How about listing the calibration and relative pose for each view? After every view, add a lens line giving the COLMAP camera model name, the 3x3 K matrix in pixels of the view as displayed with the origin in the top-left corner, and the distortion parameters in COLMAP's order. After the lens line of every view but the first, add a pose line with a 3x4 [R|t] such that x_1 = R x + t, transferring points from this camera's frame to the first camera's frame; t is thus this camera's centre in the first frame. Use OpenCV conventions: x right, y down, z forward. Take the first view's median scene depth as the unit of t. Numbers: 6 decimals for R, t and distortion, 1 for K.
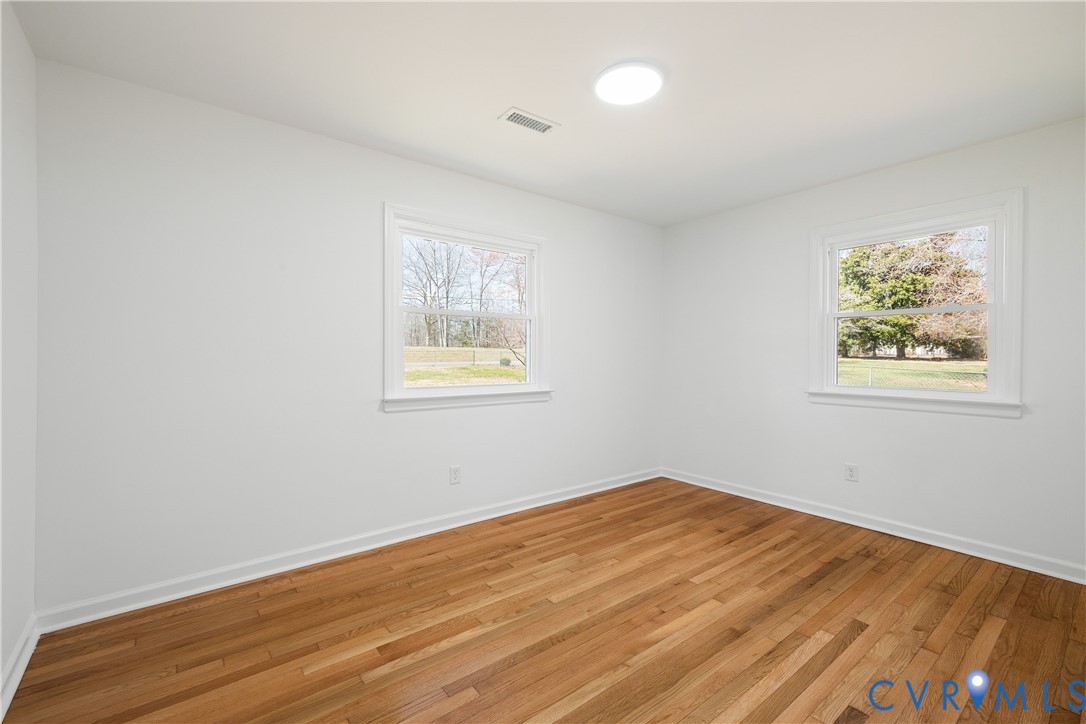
lens RADIAL K [[445.4, 0, 543.0], [0, 445.4, 362.0], [0, 0, 1]] dist [0.011583, 0.000023]
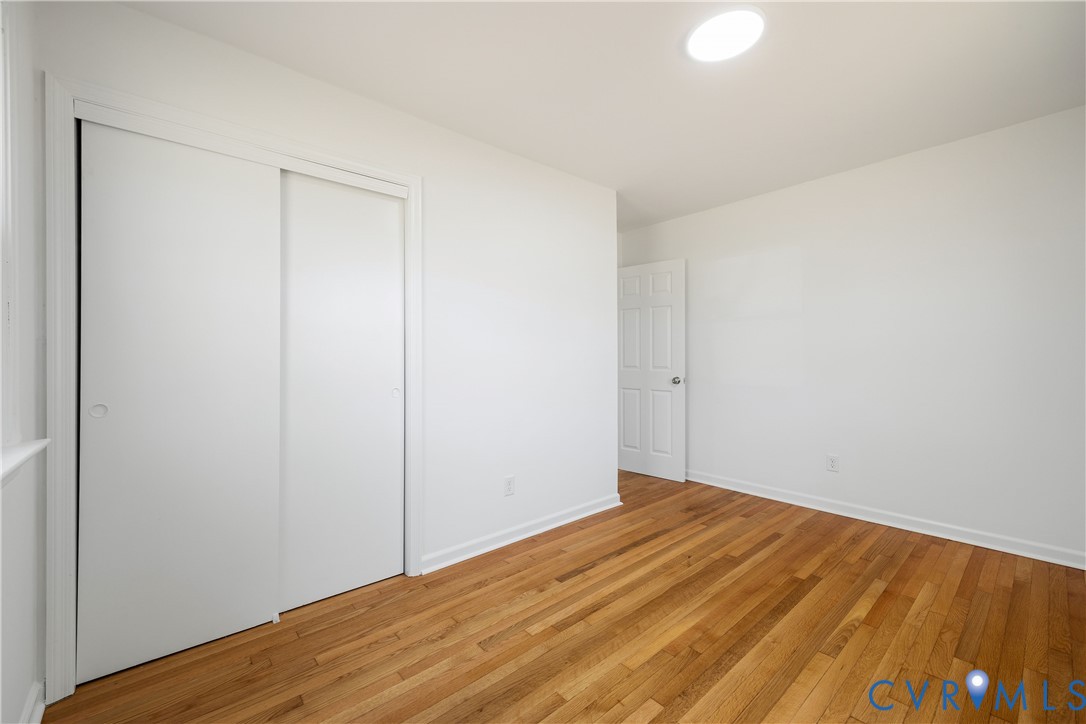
lens RADIAL K [[445.4, 0, 543.0], [0, 445.4, 362.0], [0, 0, 1]] dist [0.011583, 0.000023]
pose [[-0.997813, 0.004598, -0.065942, 0.709295], [0.004204, 0.999972, 0.006120, -0.016756], [0.065969, 0.005829, -0.997805, 2.139361]]
